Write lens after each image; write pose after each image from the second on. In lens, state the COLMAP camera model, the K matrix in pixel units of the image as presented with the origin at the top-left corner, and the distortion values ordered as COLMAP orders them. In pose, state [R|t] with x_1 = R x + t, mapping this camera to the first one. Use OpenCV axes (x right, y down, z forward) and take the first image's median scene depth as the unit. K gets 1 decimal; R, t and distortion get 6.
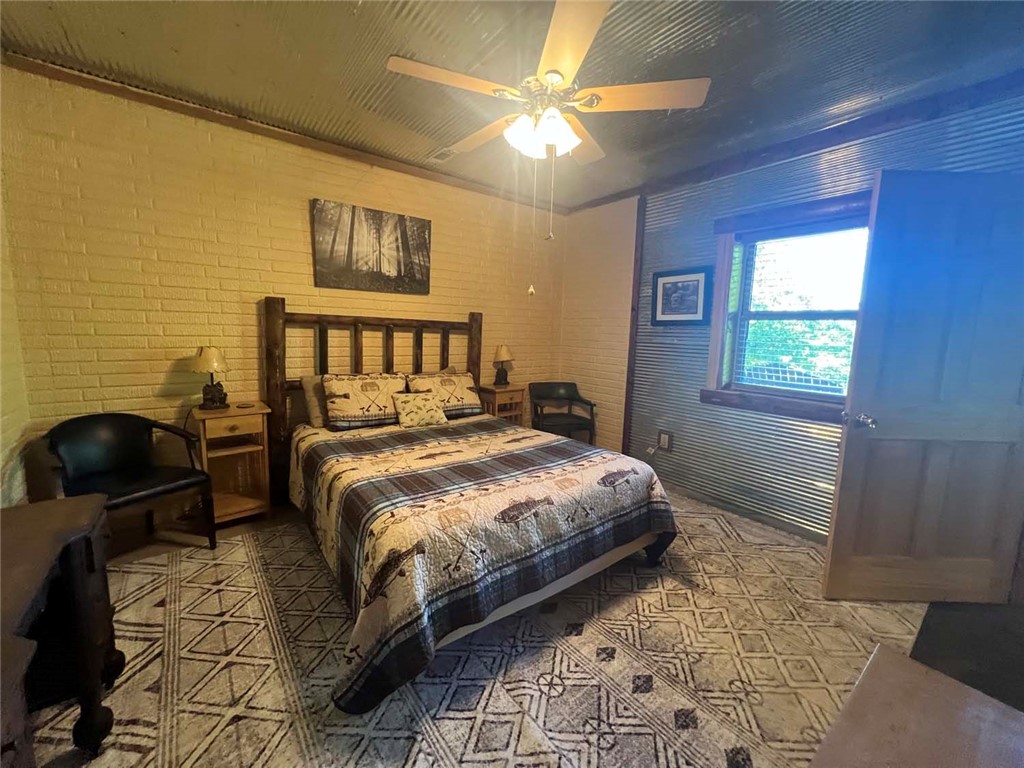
lens RADIAL K [[412.3, 0, 509.4], [0, 412.3, 385.1], [0, 0, 1]] dist [0.003335, 0.000064]
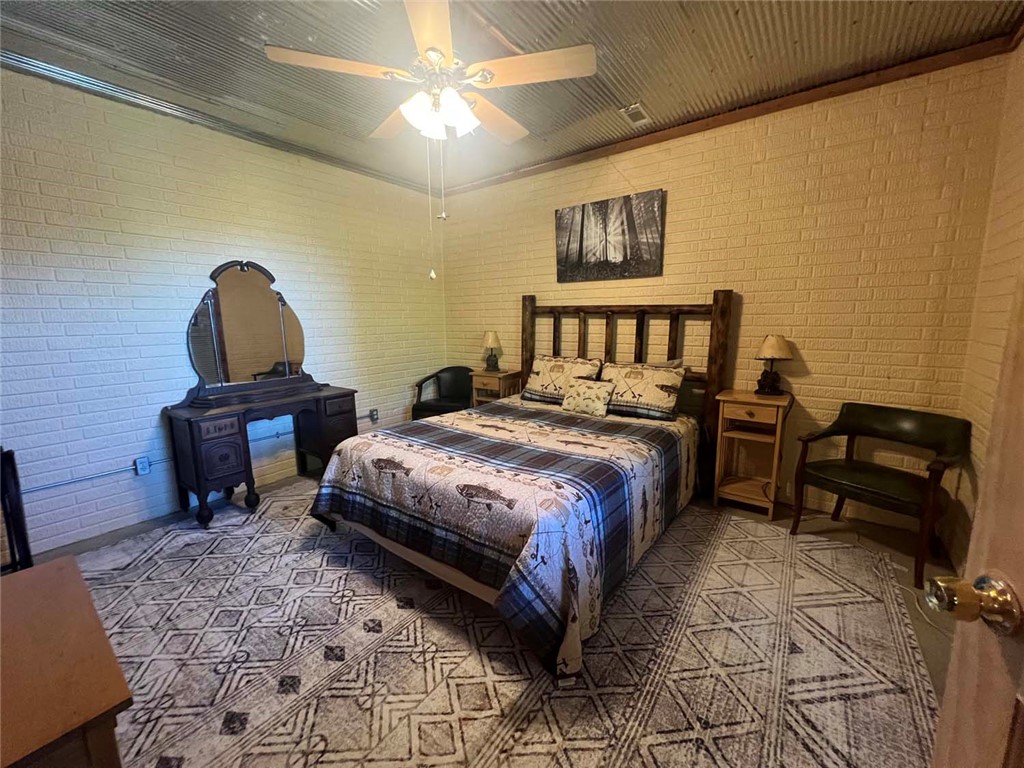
lens RADIAL K [[412.3, 0, 510.1], [0, 412.3, 384.1], [0, 0, 1]] dist [0.003335, 0.000064]
pose [[0.254212, 0.126380, -0.958856, 0.917476], [-0.112568, 0.988554, 0.100450, -0.066427], [0.960575, 0.082401, 0.265529, 0.746756]]
